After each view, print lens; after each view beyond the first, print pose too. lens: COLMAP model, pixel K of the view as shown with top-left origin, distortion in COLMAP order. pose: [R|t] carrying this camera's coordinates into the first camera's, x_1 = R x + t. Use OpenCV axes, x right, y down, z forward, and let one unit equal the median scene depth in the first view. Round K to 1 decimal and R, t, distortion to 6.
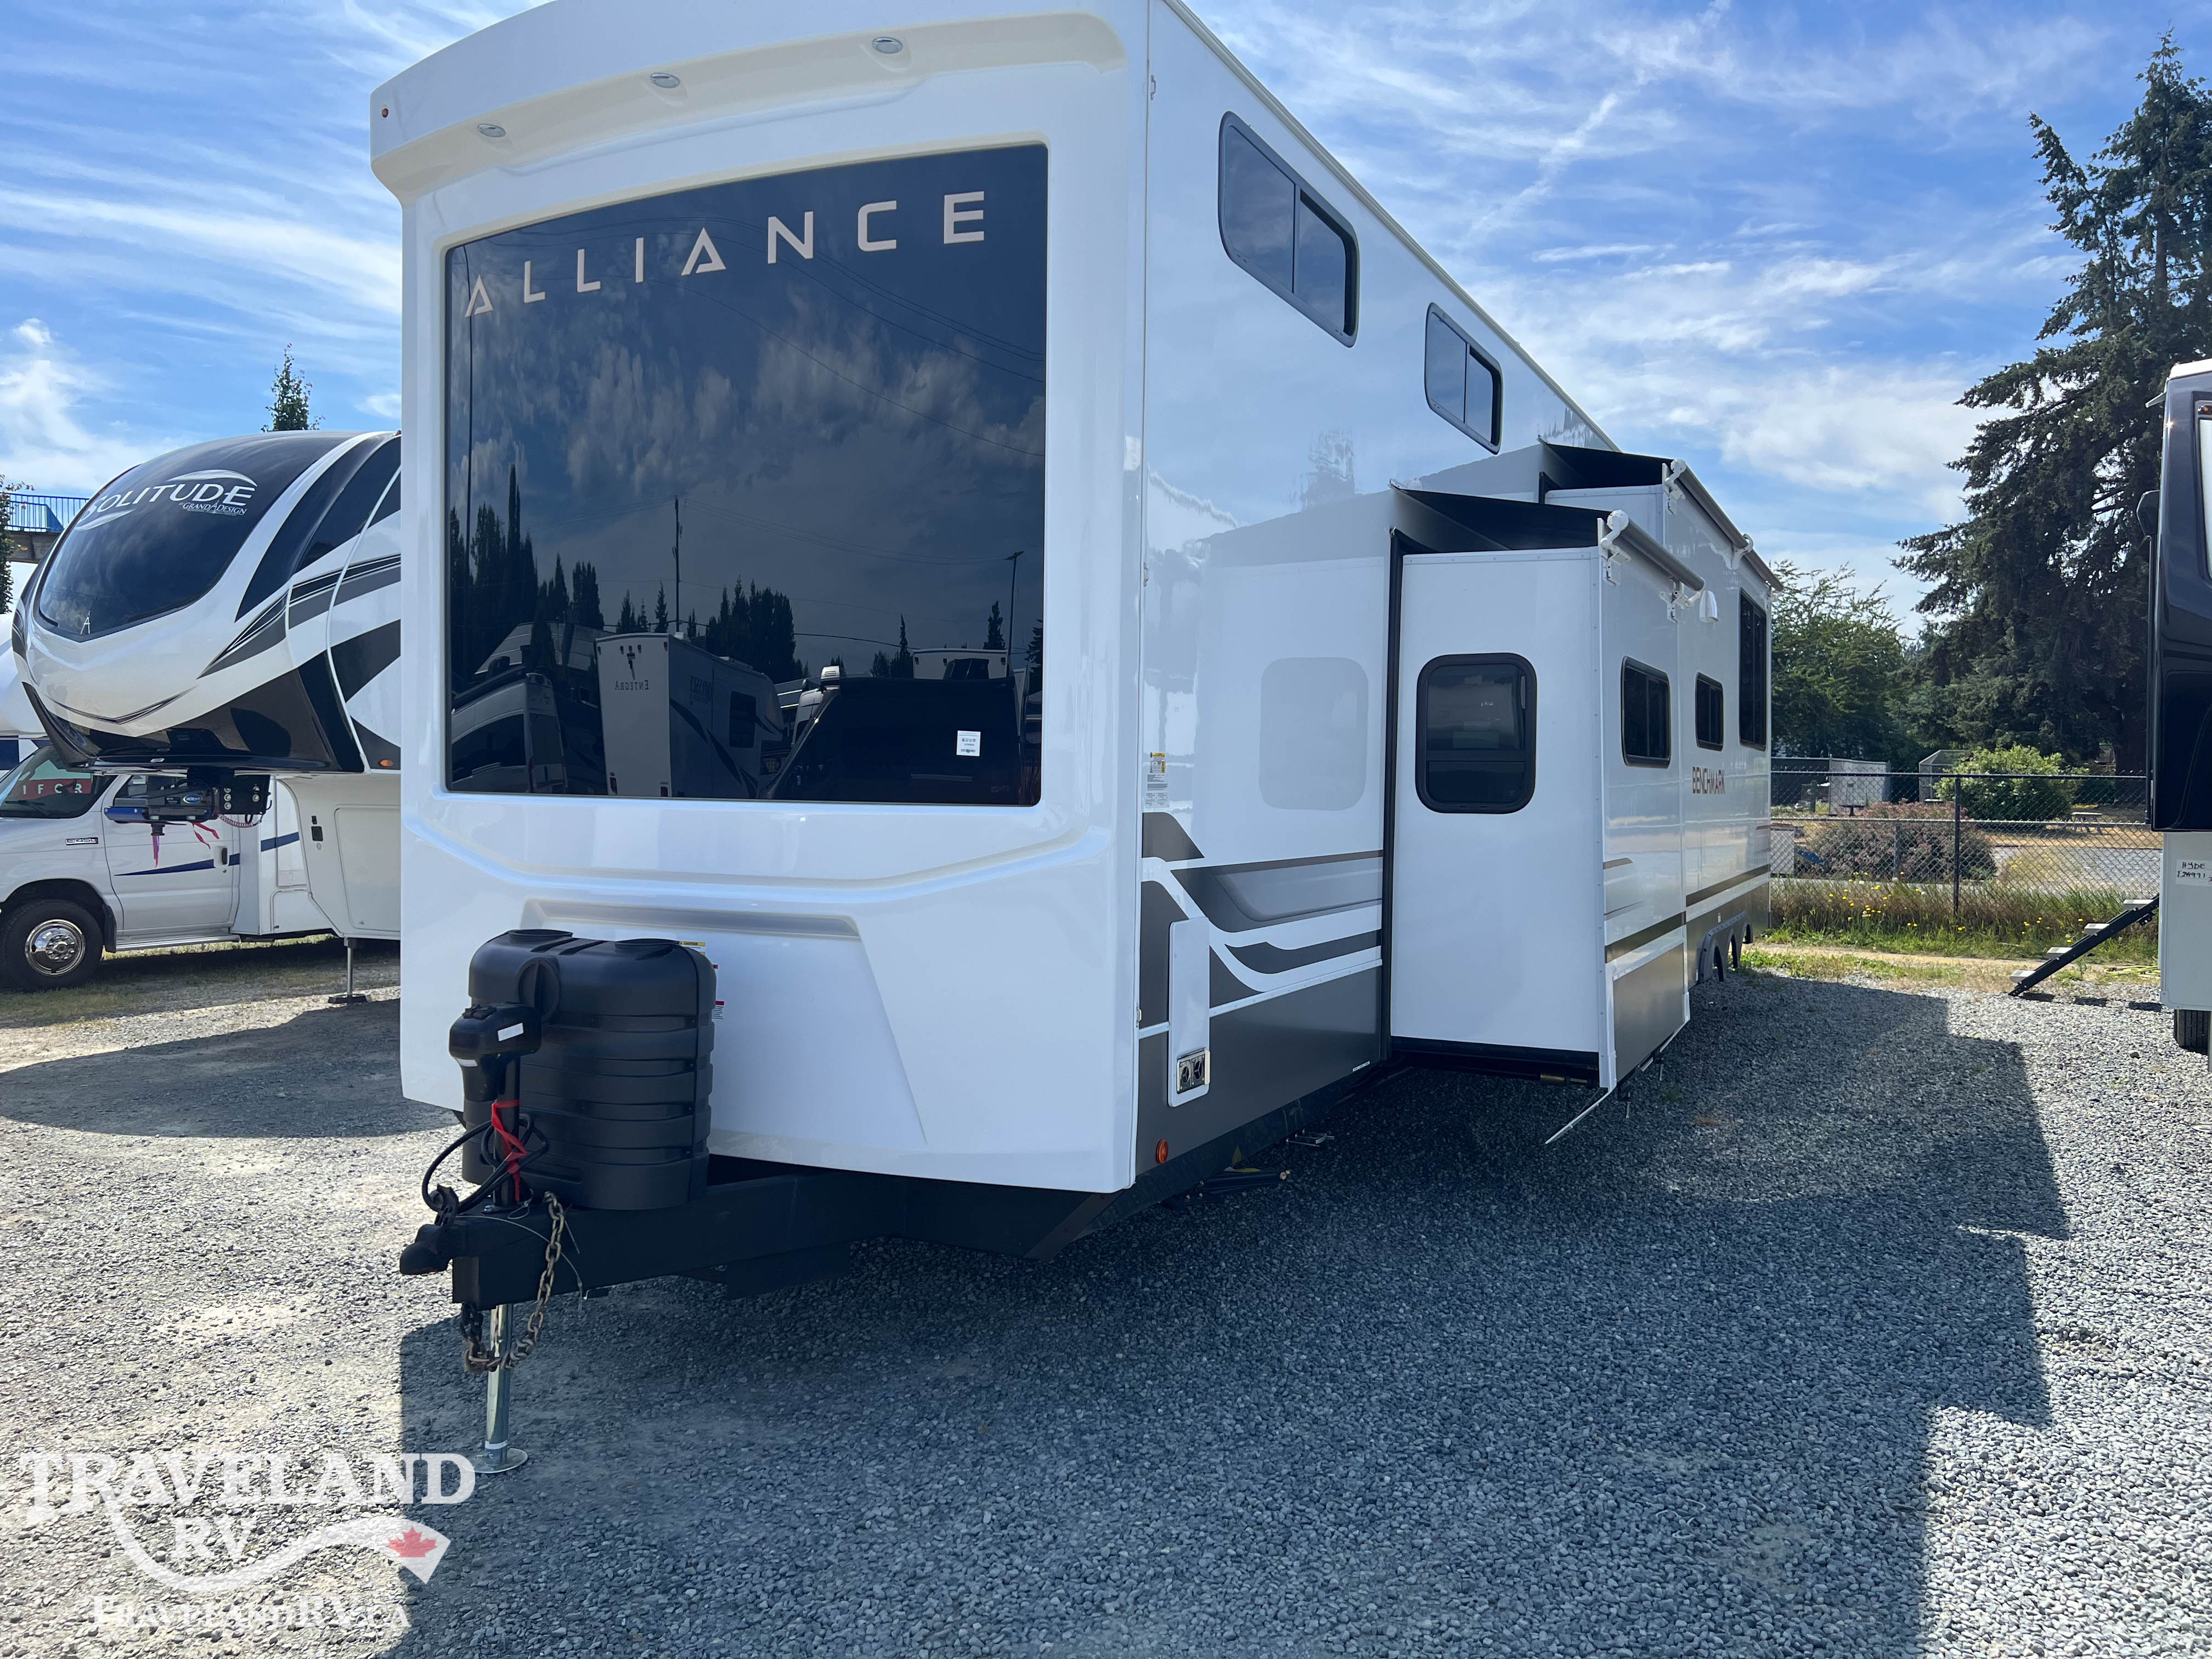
lens RADIAL K [[1662.1, 0, 1099.4], [0, 1662.1, 816.4], [0, 0, 1]] dist [0.050444, -0.046615]
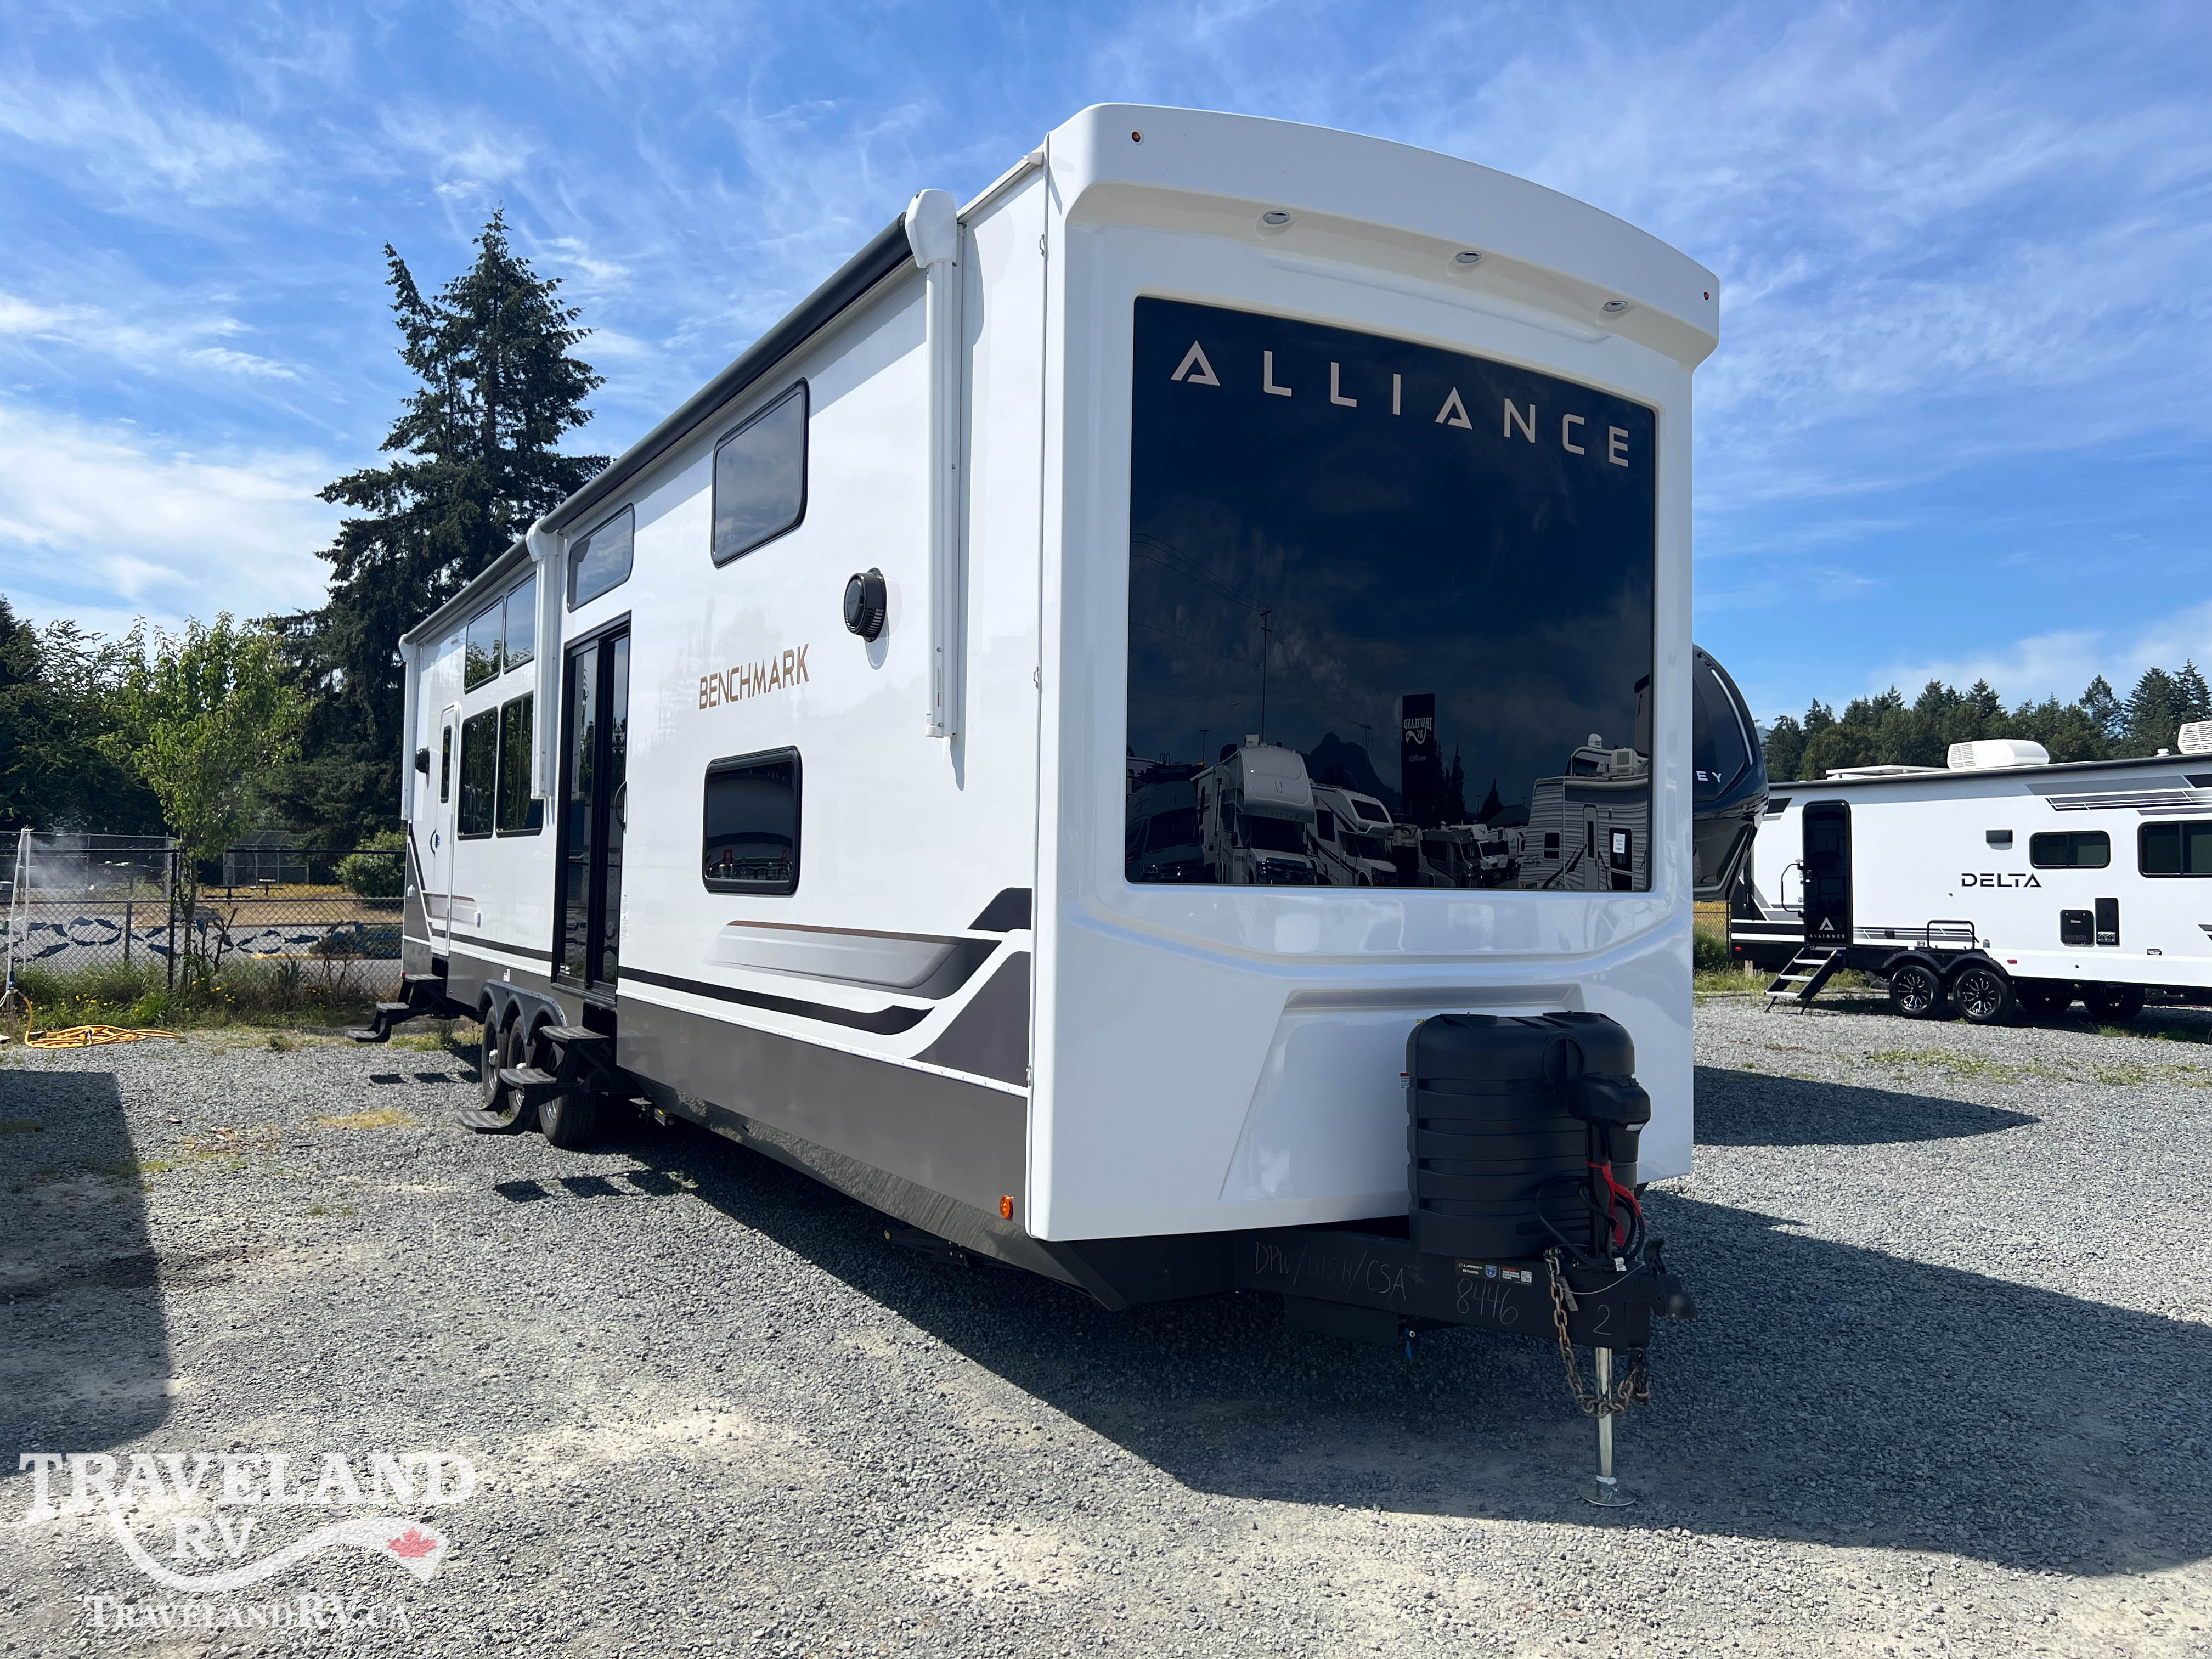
lens RADIAL K [[1662.1, 0, 1101.0], [0, 1662.1, 839.8], [0, 0, 1]] dist [0.050444, -0.046615]
pose [[0.542679, 0.014551, 0.839814, -0.093962], [0.013096, 0.999582, -0.025781, -0.001451], [-0.839838, 0.024989, 0.542261, 0.042877]]
